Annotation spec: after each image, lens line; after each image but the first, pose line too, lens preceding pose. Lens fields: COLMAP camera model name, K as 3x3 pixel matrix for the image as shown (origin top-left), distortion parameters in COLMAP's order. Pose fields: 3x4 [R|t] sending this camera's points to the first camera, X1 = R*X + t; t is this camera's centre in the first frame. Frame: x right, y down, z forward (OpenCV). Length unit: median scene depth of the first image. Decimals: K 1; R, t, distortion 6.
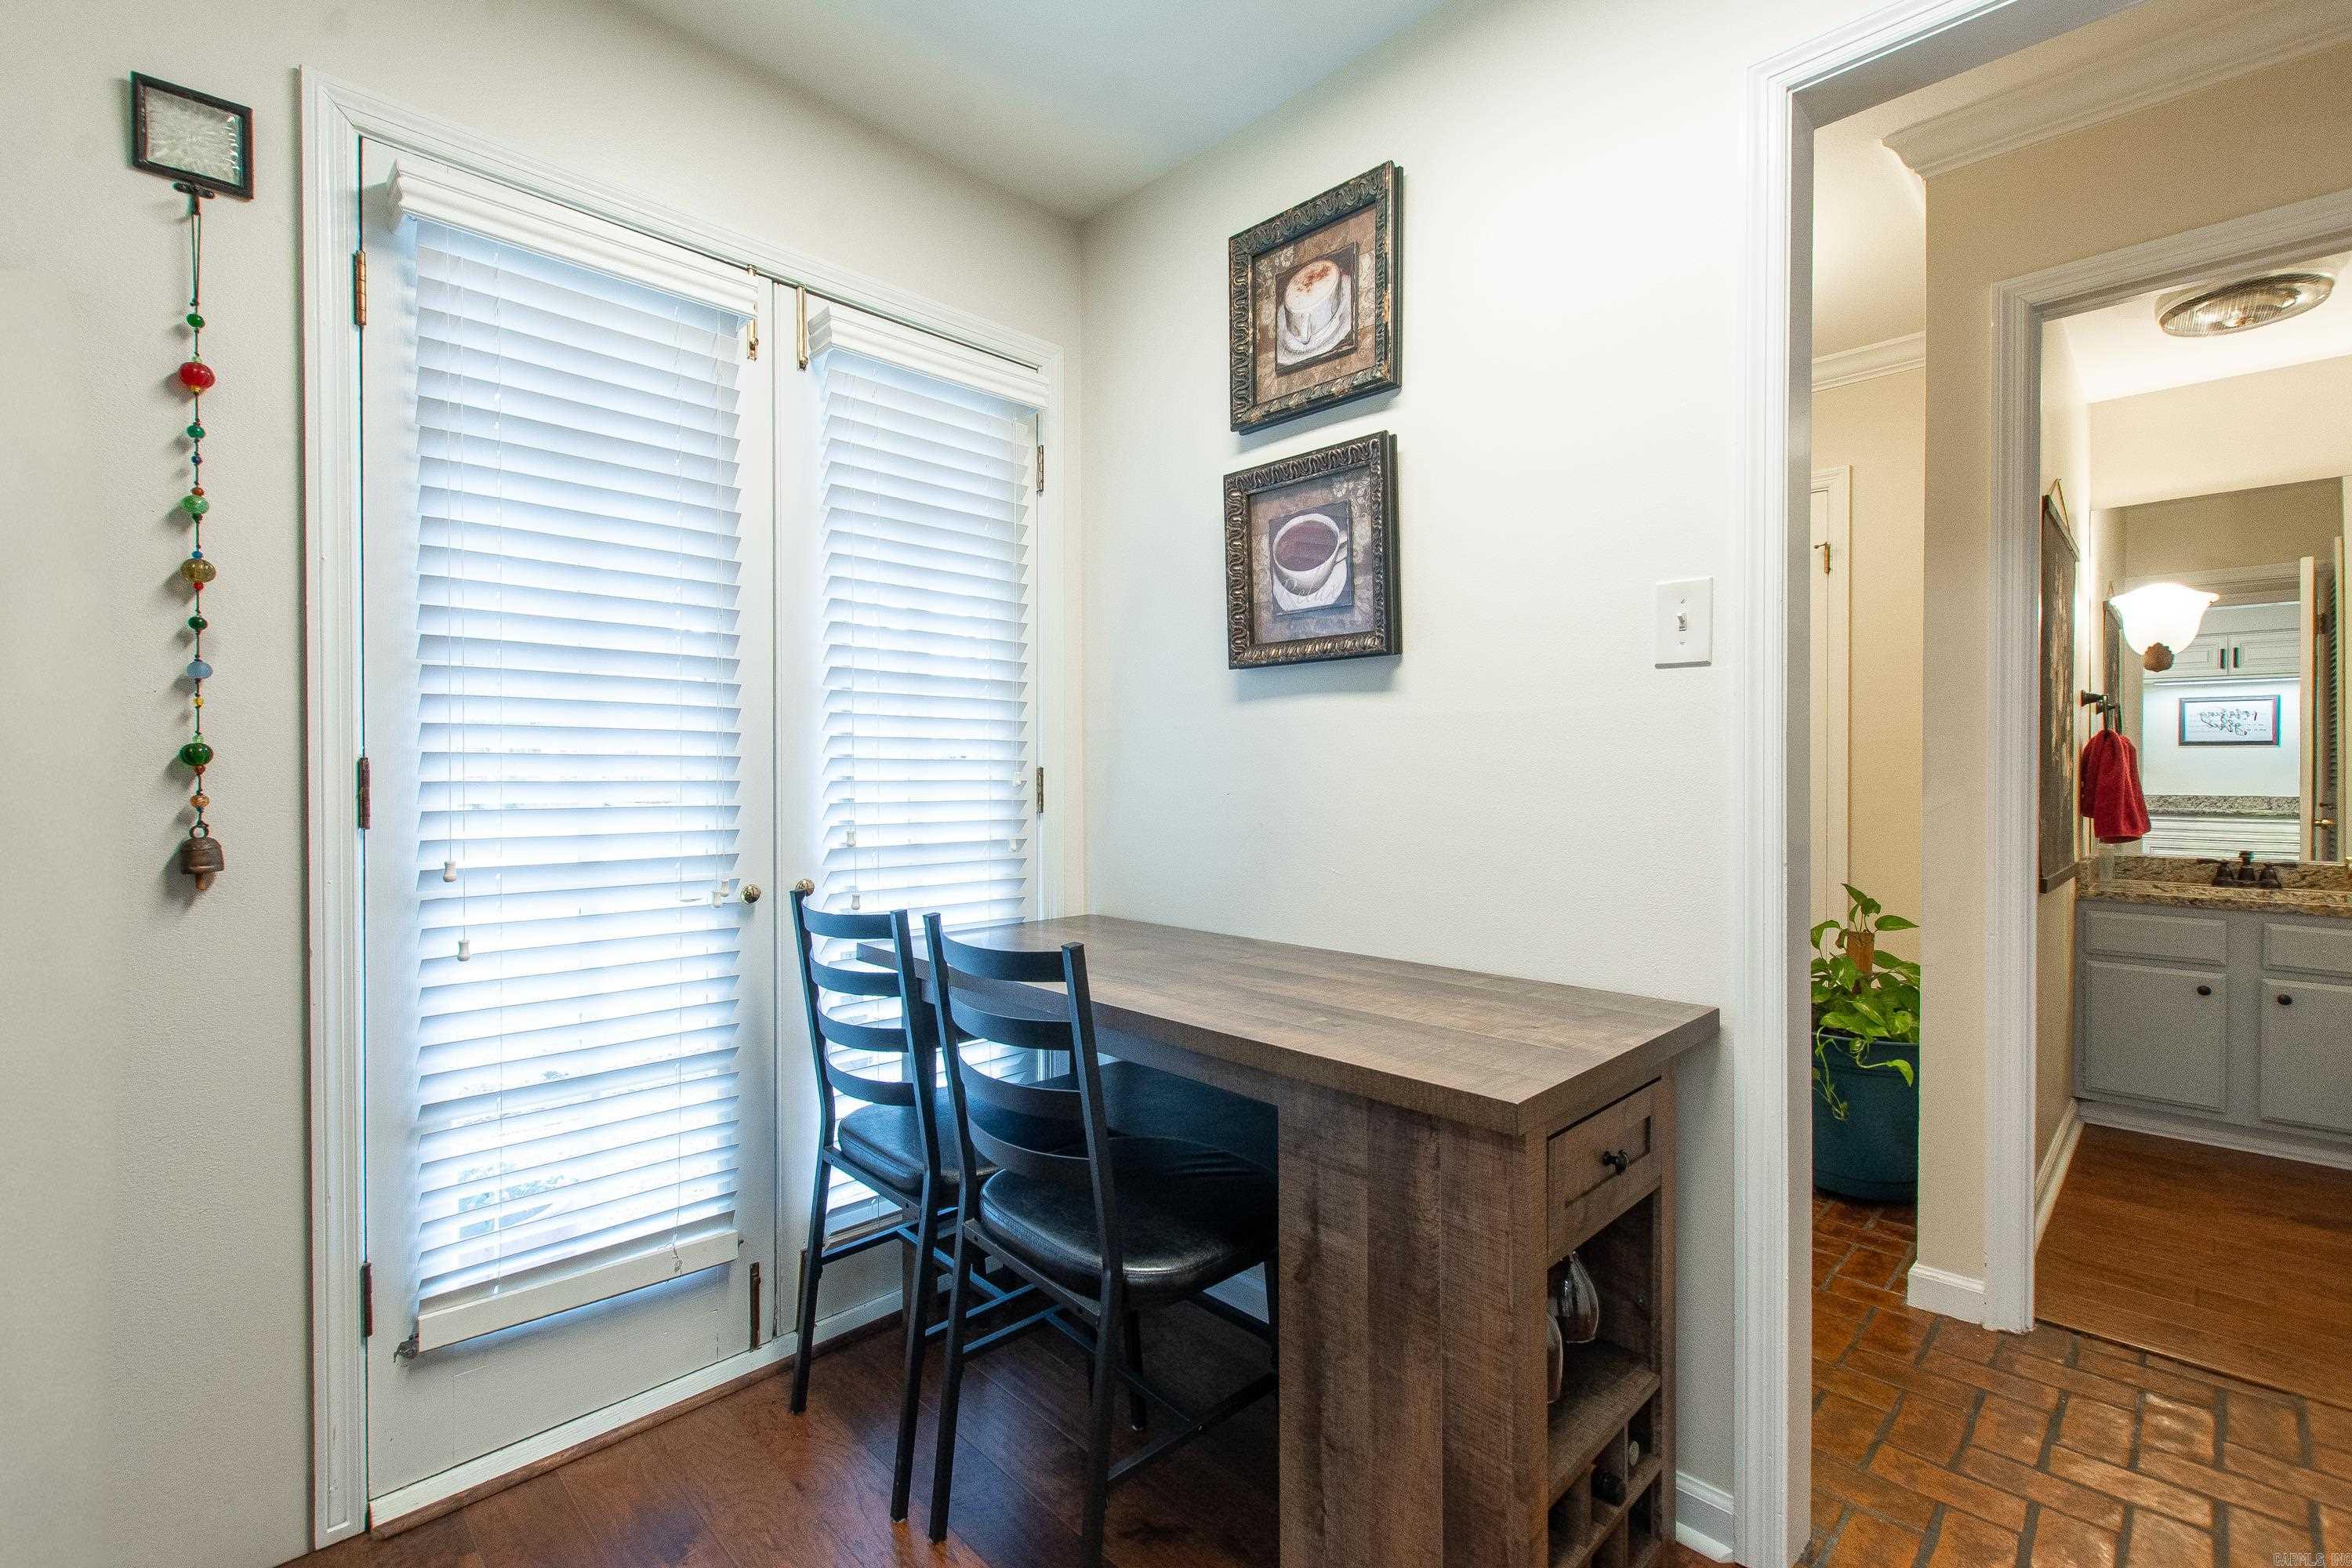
lens RADIAL K [[1028.9, 0, 1176.0], [0, 1028.9, 784.0], [0, 0, 1]] dist [0.000221, 0.000048]
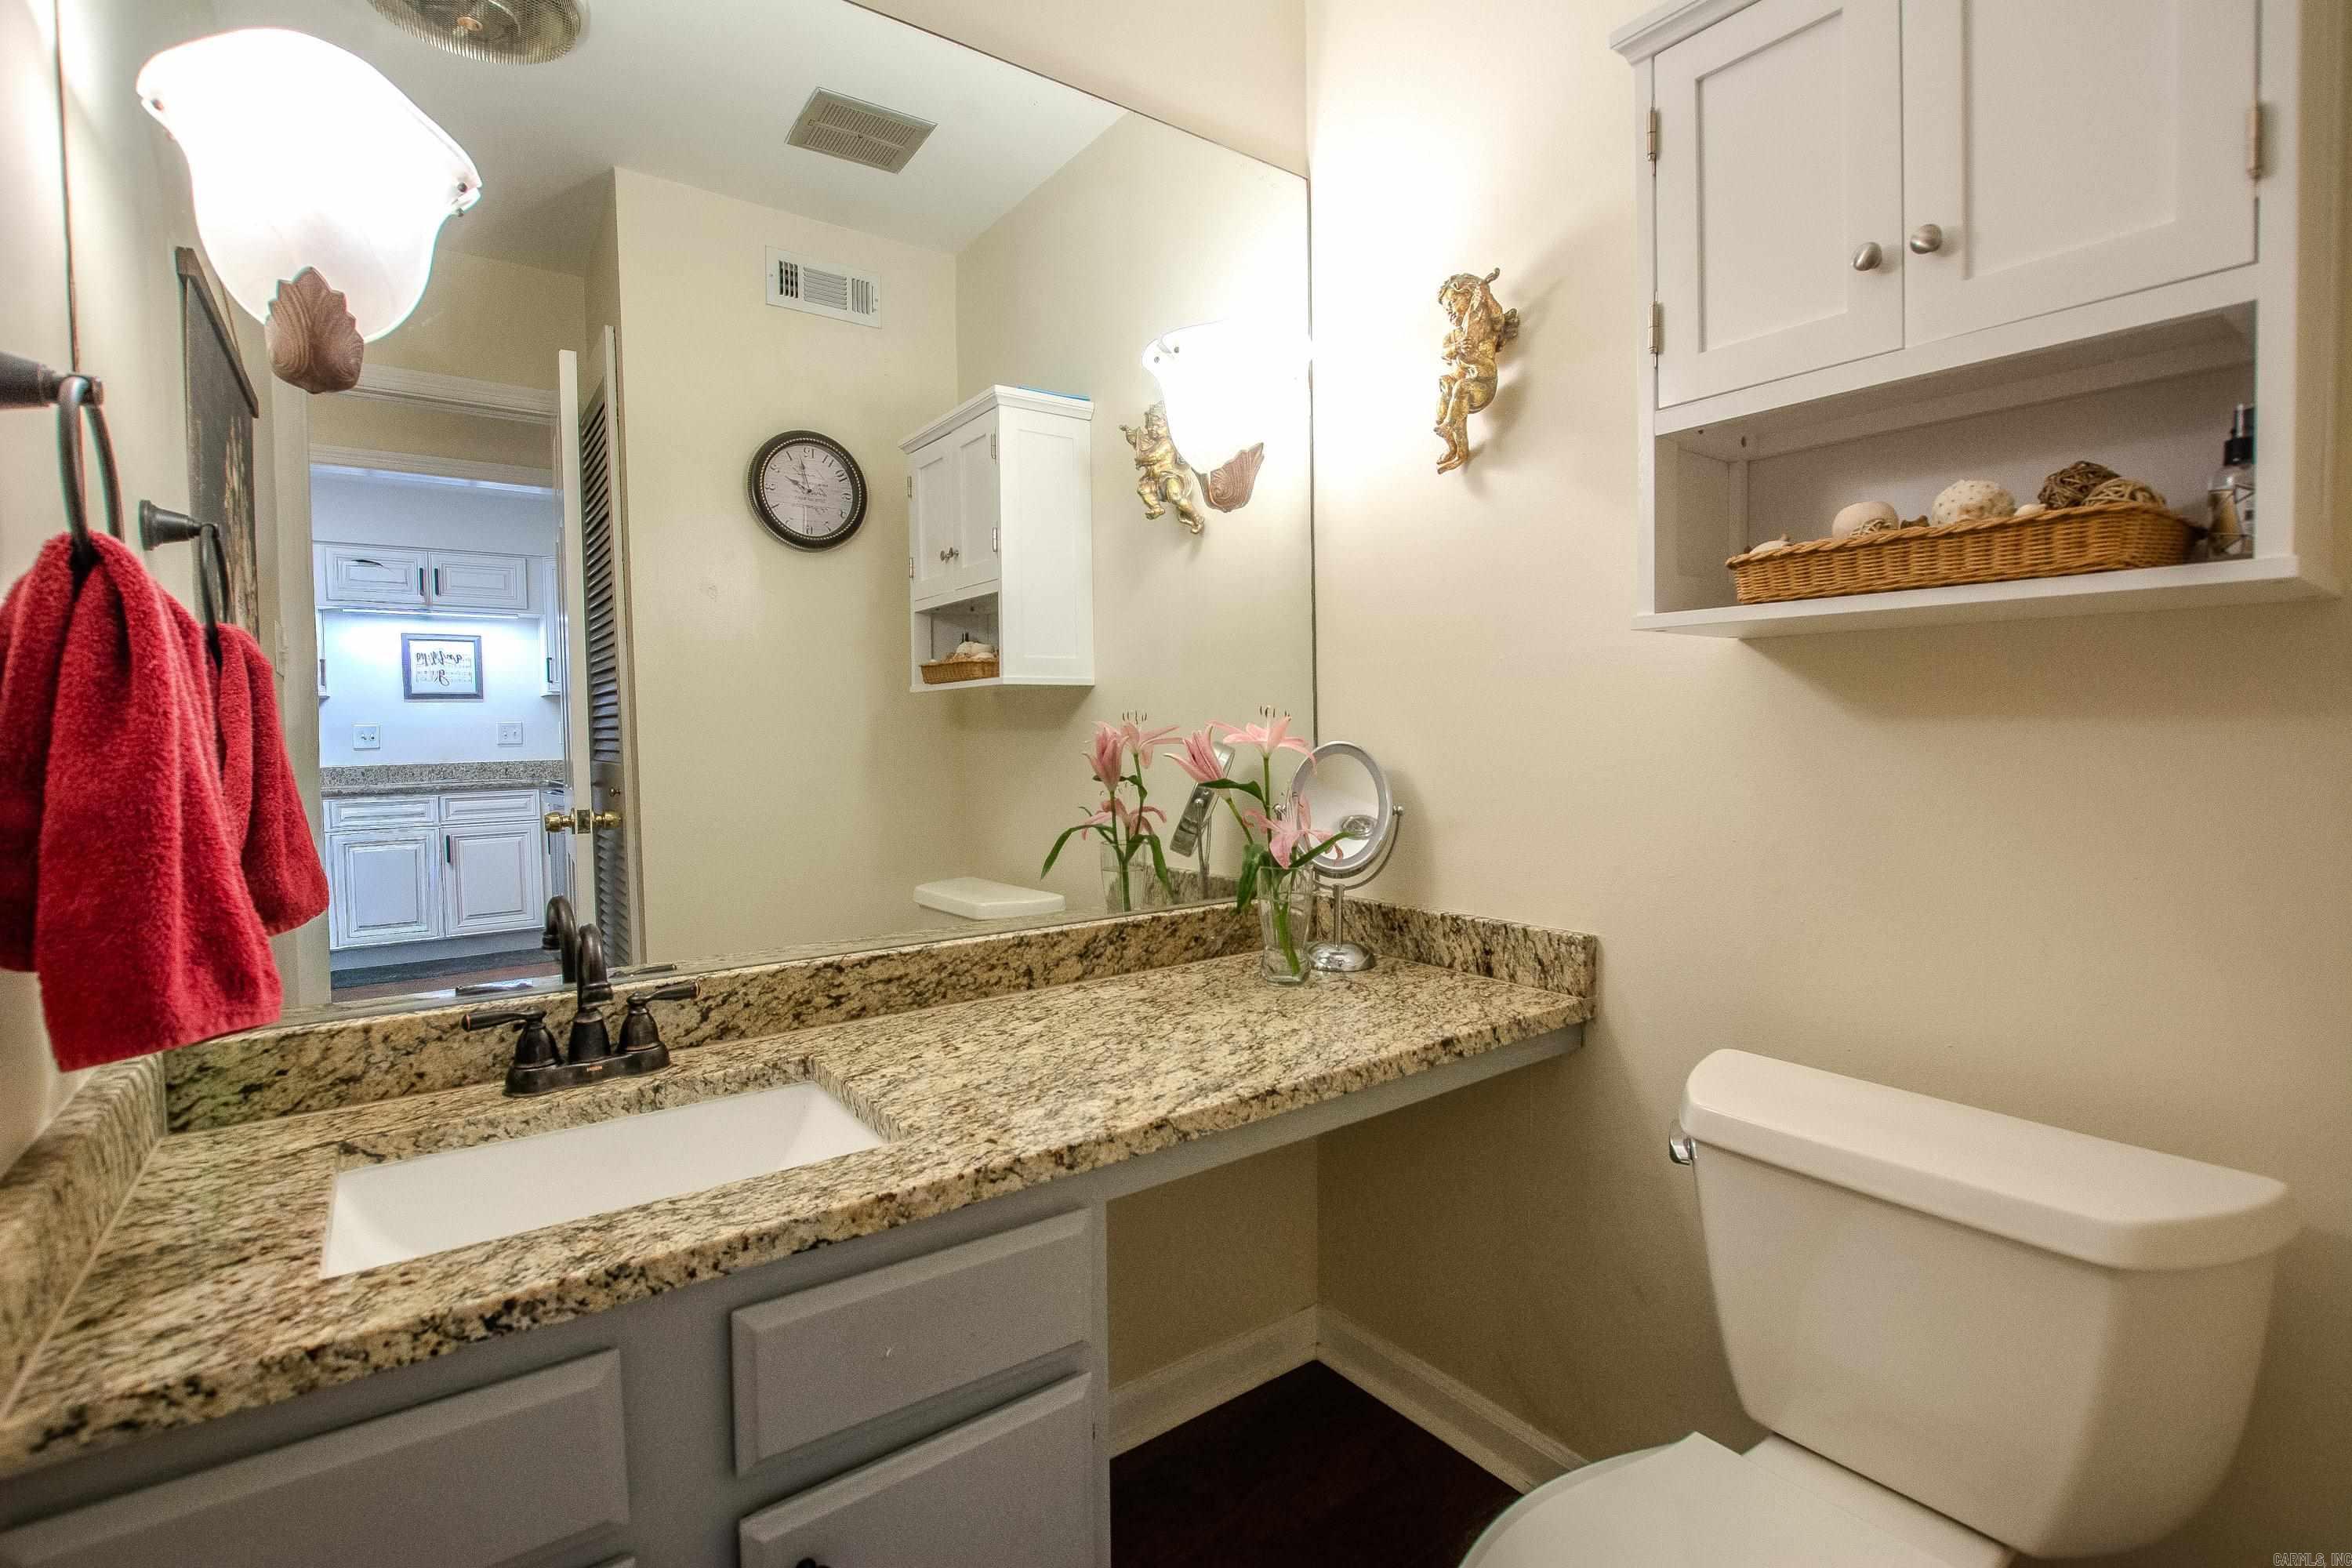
lens RADIAL K [[1081.3, 0, 1173.6], [0, 1081.3, 737.2], [0, 0, 1]] dist [-0.001168, -0.000189]
pose [[0.160230, -0.020147, 0.986874, 0.681036], [0.029954, 0.999430, 0.015540, -0.008485], [-0.986625, 0.027071, 0.160742, 0.705894]]
